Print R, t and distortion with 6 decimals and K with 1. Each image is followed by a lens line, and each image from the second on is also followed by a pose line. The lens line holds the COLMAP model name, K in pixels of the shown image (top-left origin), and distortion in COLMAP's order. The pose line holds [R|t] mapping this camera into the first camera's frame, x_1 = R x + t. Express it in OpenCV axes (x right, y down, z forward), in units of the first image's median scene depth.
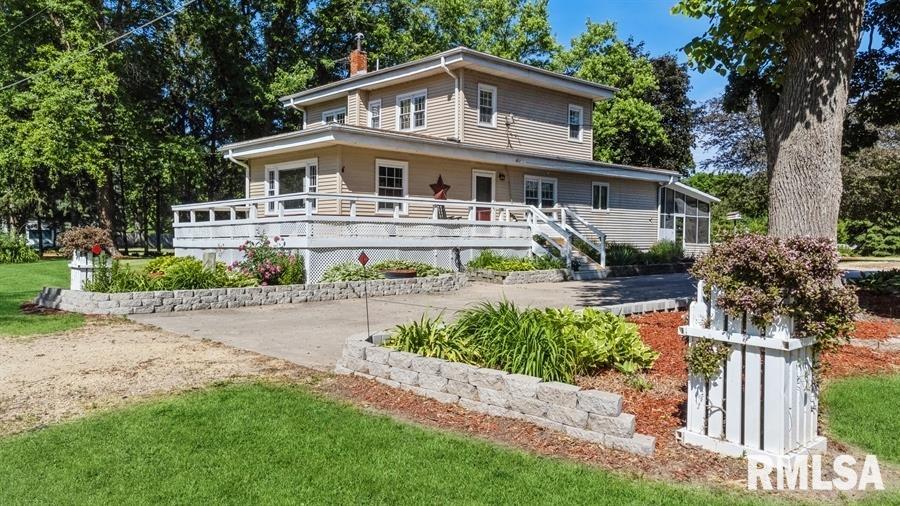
lens RADIAL K [[677.9, 0, 447.0], [0, 677.9, 254.7], [0, 0, 1]] dist [0.058665, 0.036951]
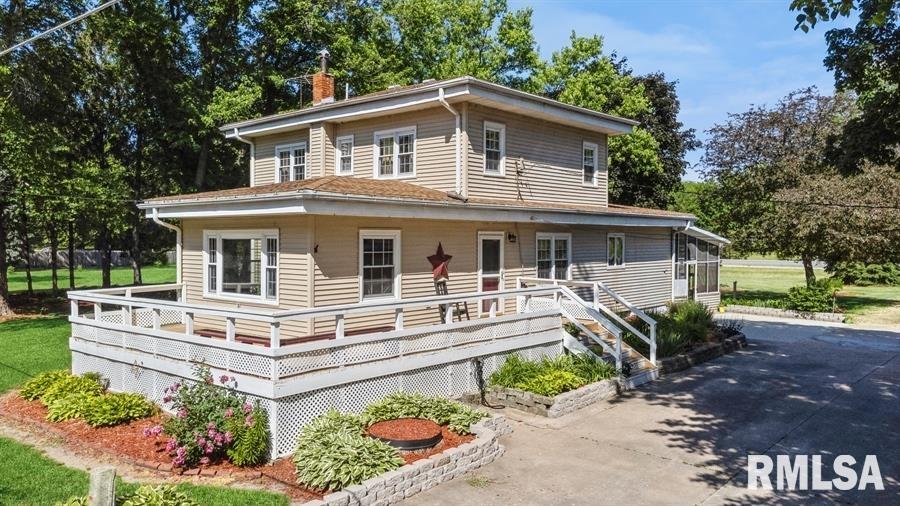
lens RADIAL K [[677.9, 0, 447.4], [0, 677.9, 258.0], [0, 0, 1]] dist [0.058665, 0.036951]
pose [[0.996241, -0.007761, 0.086275, -0.058248], [0.007588, 0.999968, 0.002340, -0.087994], [-0.086290, -0.001677, 0.996269, 0.206827]]
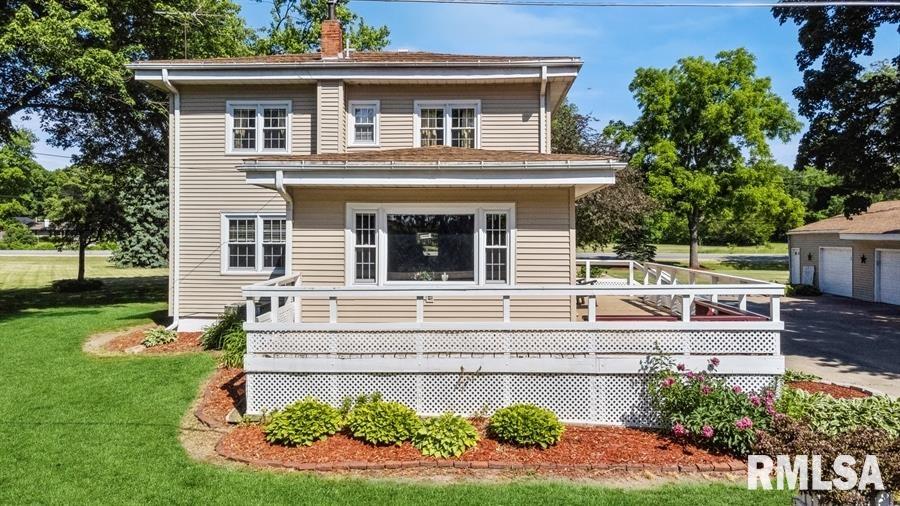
lens RADIAL K [[677.9, 0, 445.6], [0, 677.9, 248.8], [0, 0, 1]] dist [0.058665, 0.036951]
pose [[0.739158, -0.009520, 0.673465, -0.512586], [0.018808, 0.999802, -0.006509, -0.076359], [-0.673269, 0.017478, 0.739191, 0.464080]]
